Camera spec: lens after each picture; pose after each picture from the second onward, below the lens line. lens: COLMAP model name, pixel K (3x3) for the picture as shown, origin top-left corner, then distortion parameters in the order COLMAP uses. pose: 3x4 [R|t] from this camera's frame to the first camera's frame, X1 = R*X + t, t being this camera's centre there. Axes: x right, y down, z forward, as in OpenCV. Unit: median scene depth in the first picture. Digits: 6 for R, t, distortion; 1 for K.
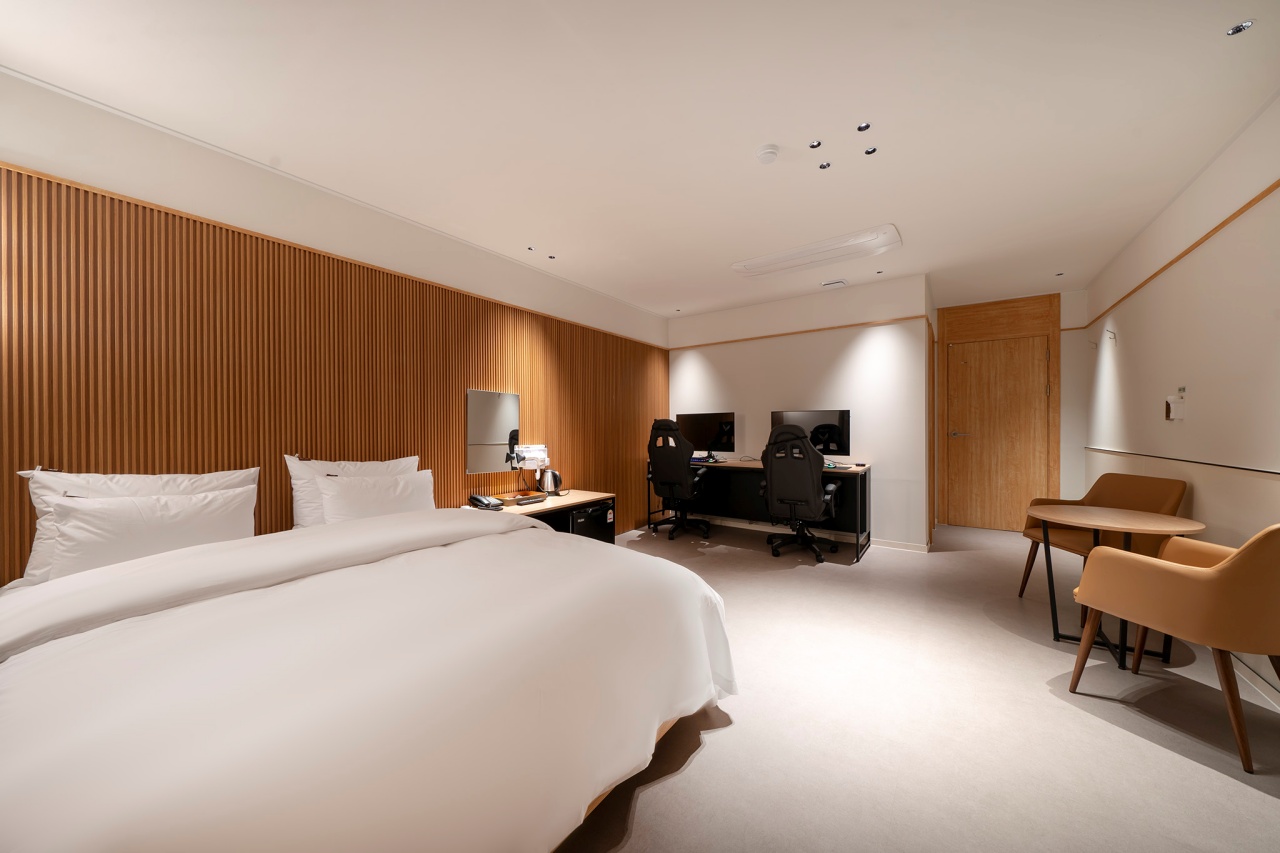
lens RADIAL K [[442.3, 0, 638.2], [0, 442.3, 431.1], [0, 0, 1]] dist [-0.000917, -0.000010]
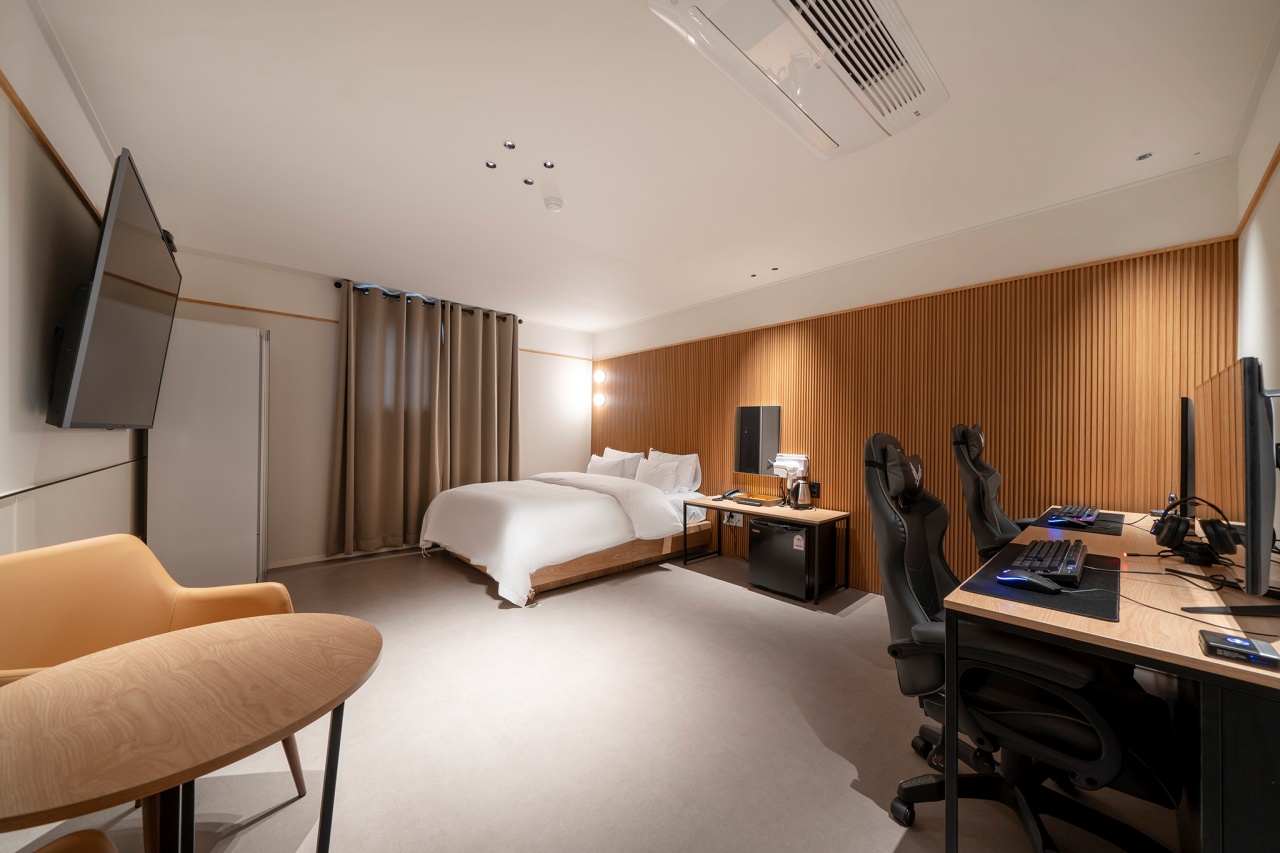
lens RADIAL K [[442.3, 0, 638.2], [0, 442.3, 431.1], [0, 0, 1]] dist [-0.000917, -0.000010]
pose [[-0.220528, -0.006261, -0.975360, 0.829078], [-0.018561, 0.999825, -0.002221, -0.012357], [0.975204, 0.017614, -0.220606, 0.890133]]
